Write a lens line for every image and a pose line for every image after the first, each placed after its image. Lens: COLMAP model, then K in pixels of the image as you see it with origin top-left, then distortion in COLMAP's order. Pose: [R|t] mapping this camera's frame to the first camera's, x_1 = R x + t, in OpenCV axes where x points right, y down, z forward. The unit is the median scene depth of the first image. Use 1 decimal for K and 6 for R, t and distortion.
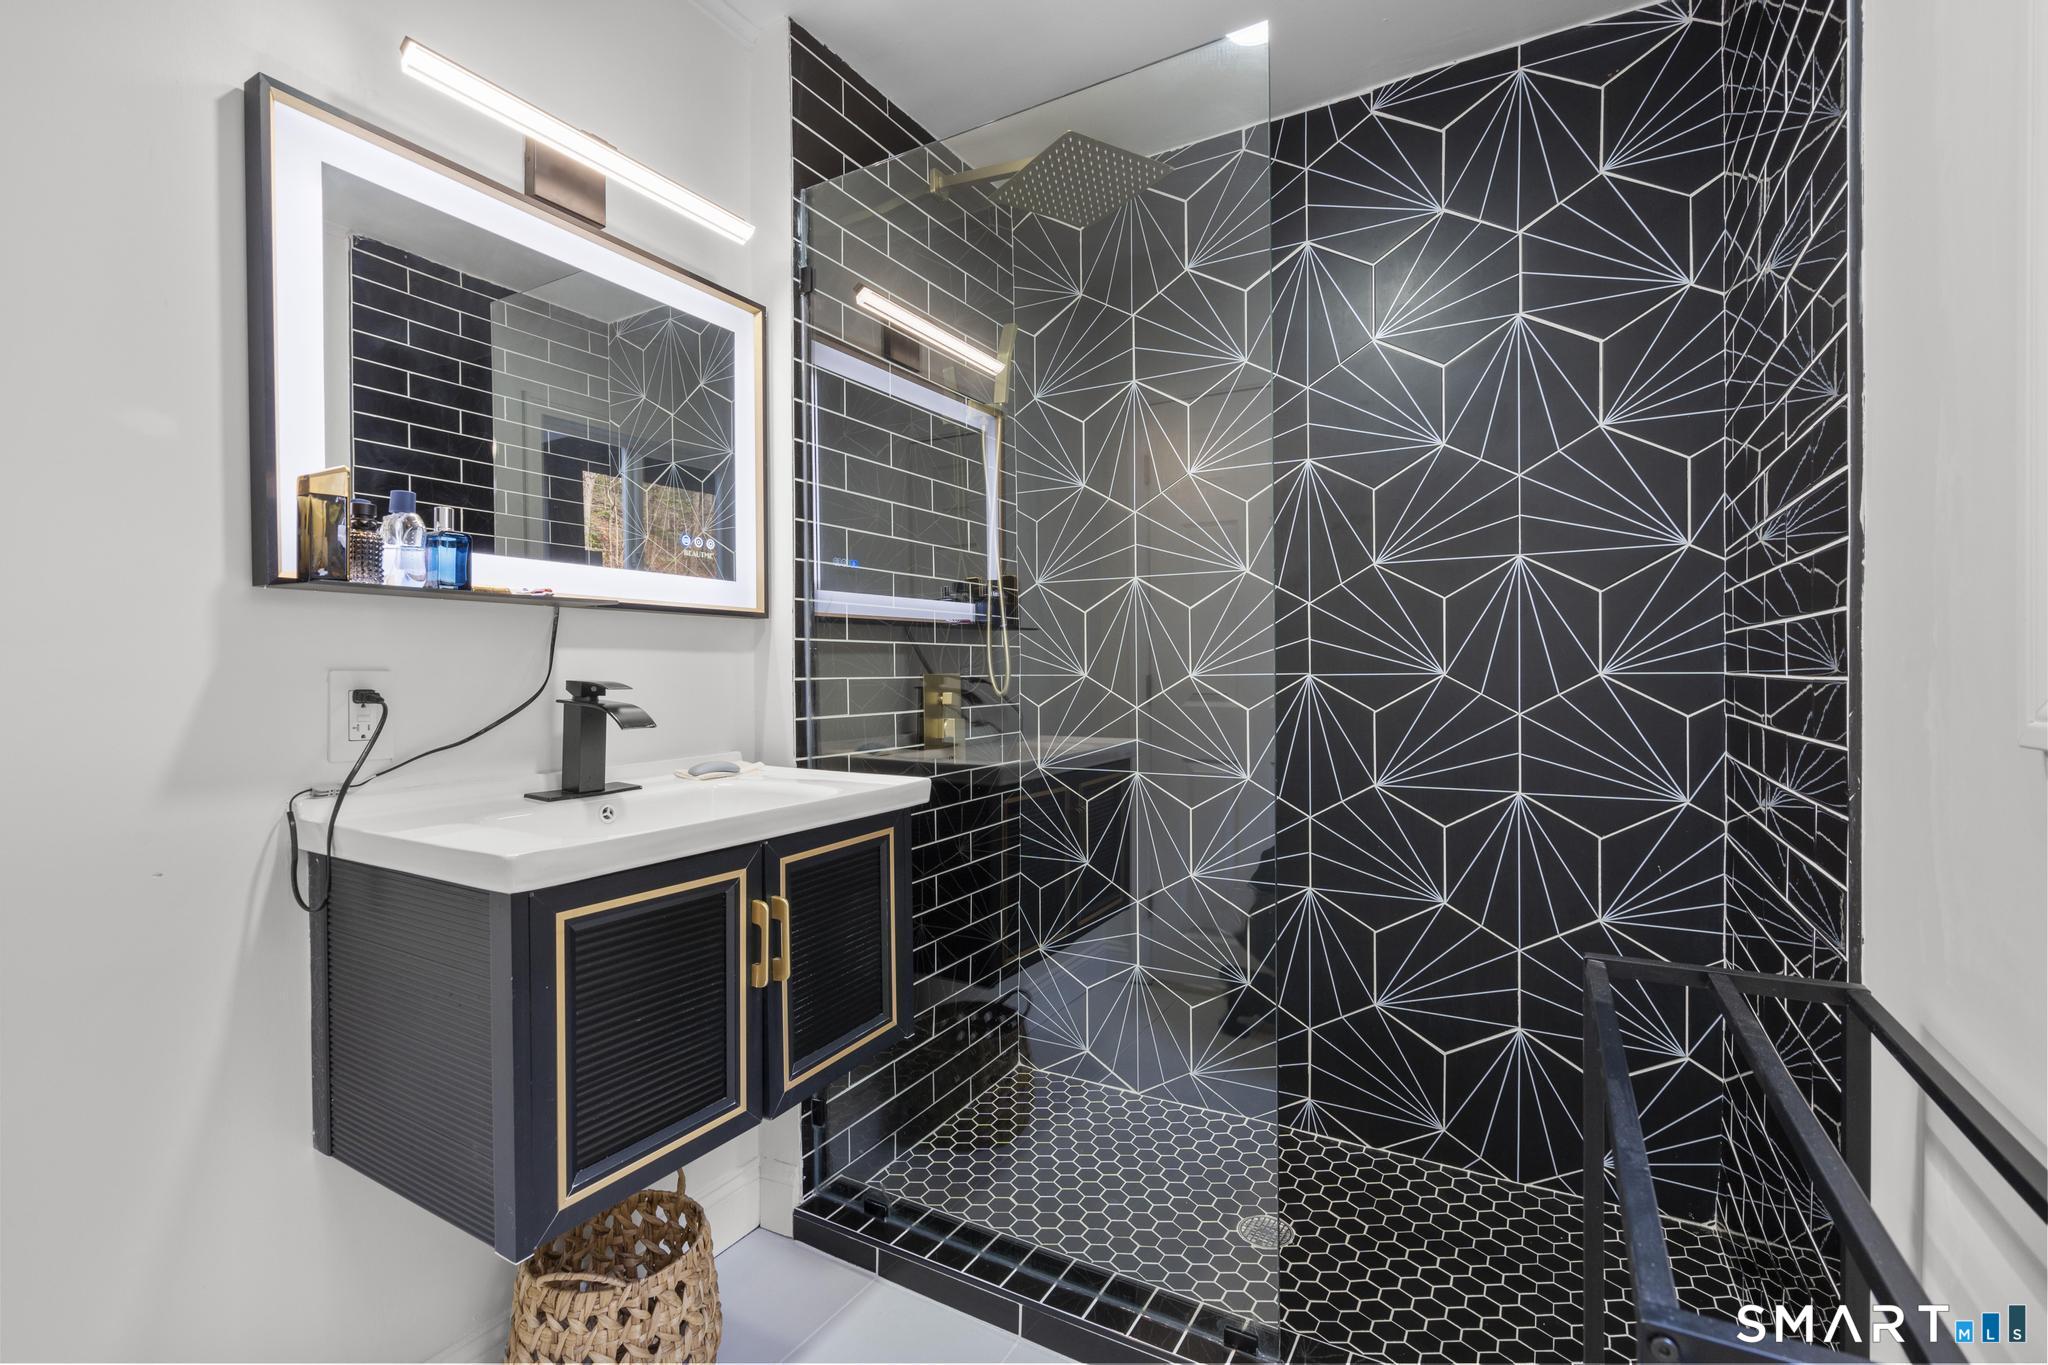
lens RADIAL K [[914.4, 0, 1024.9], [0, 914.4, 678.8], [0, 0, 1]] dist [-0.006149, 0.002059]
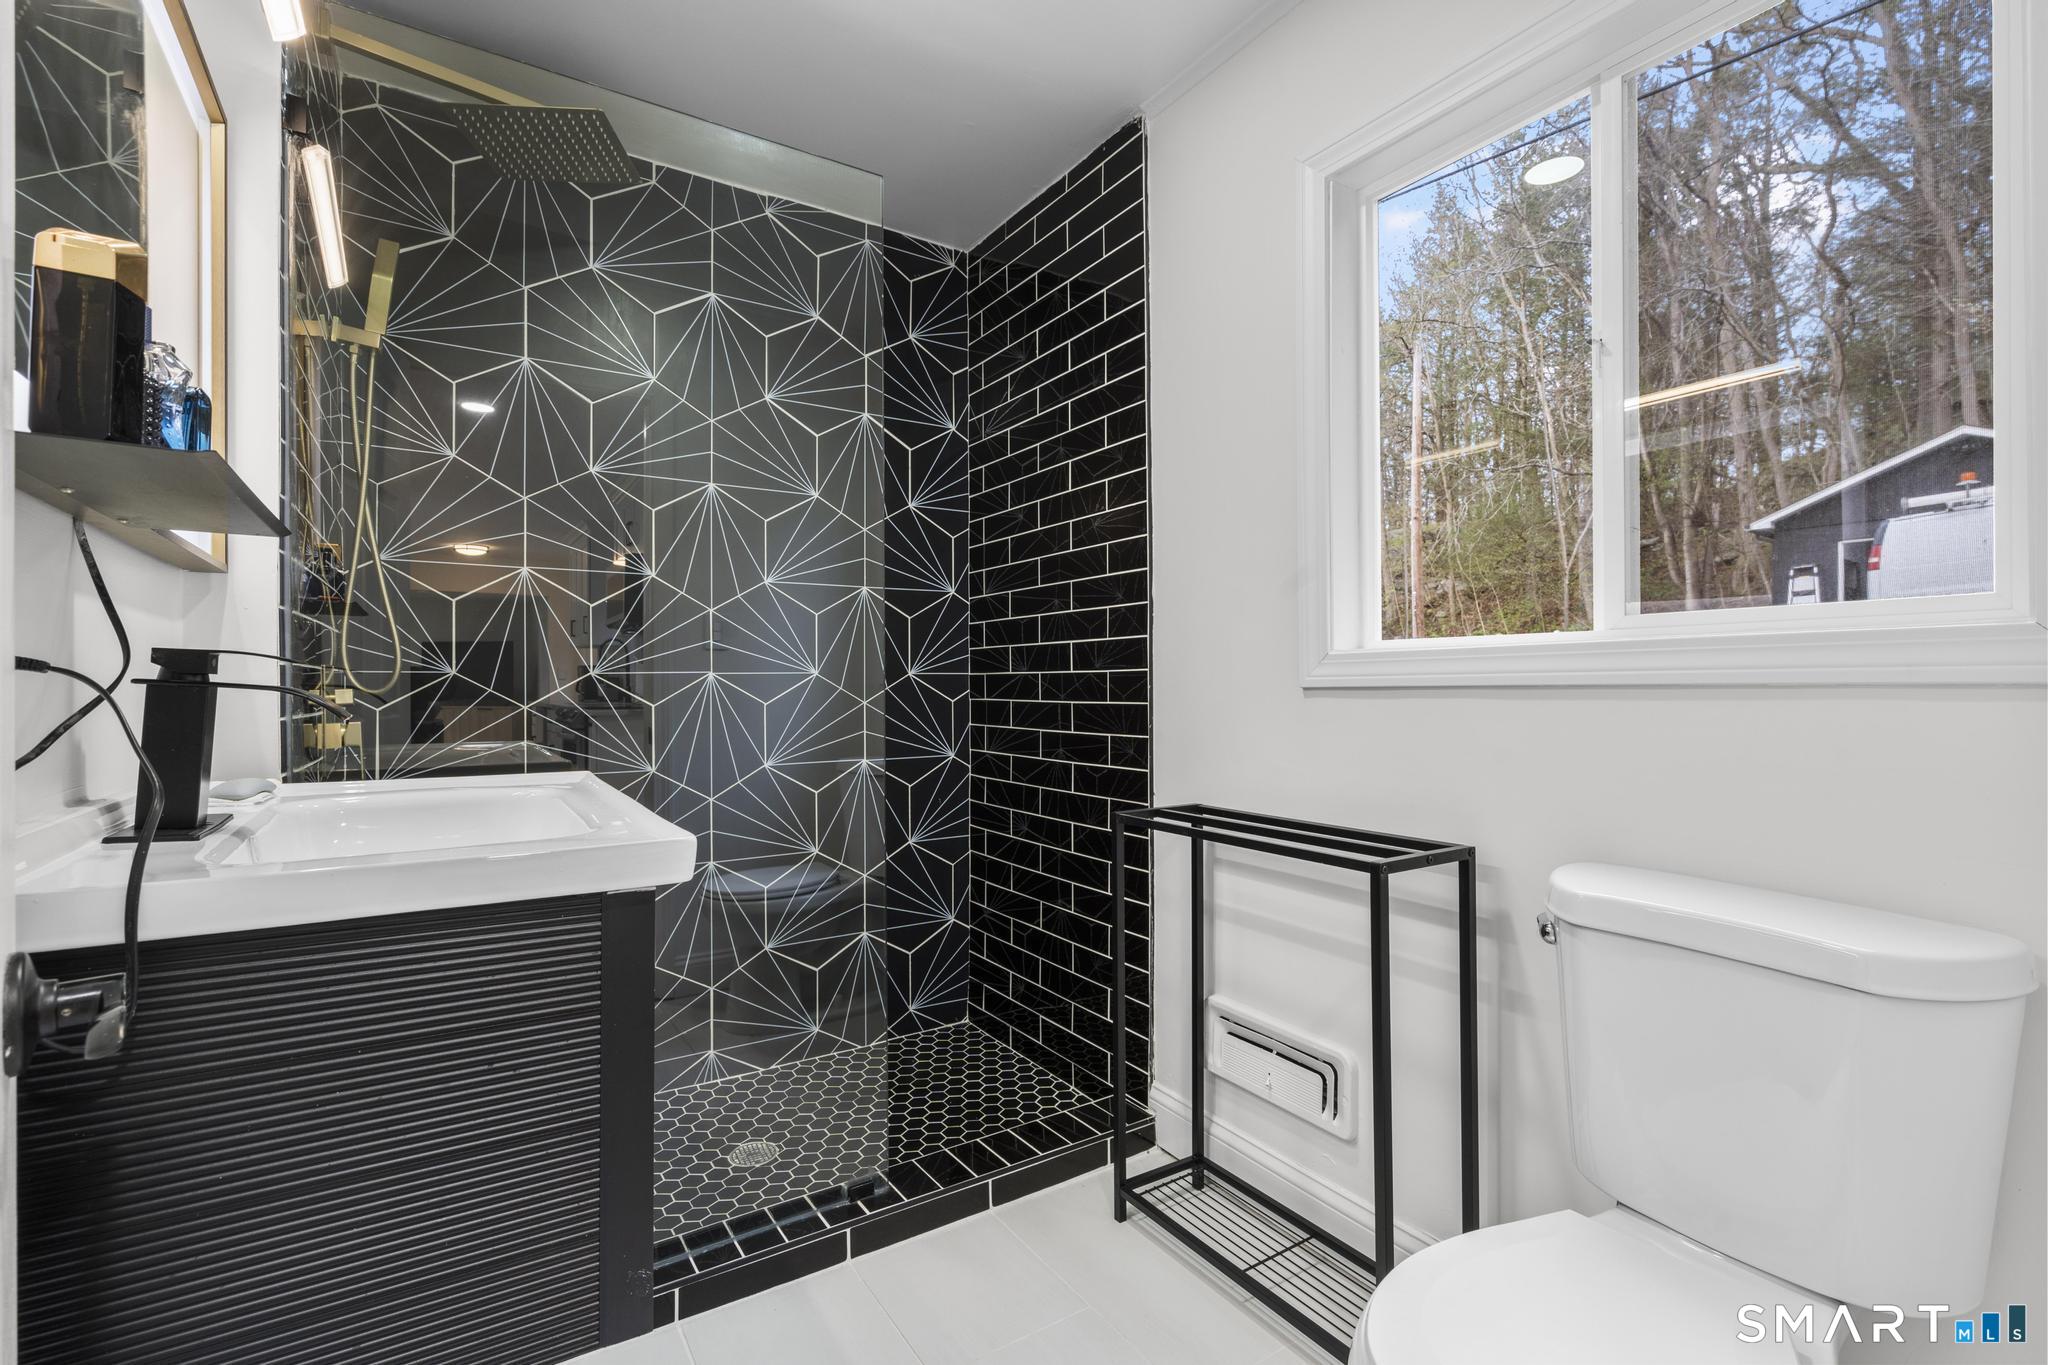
lens RADIAL K [[914.4, 0, 1021.6], [0, 914.4, 680.5], [0, 0, 1]] dist [-0.006149, 0.002059]
pose [[0.464887, 0.009843, 0.885315, -0.600957], [0.010267, 0.999811, -0.016507, 0.031805], [-0.885310, 0.016763, 0.464698, 0.157029]]
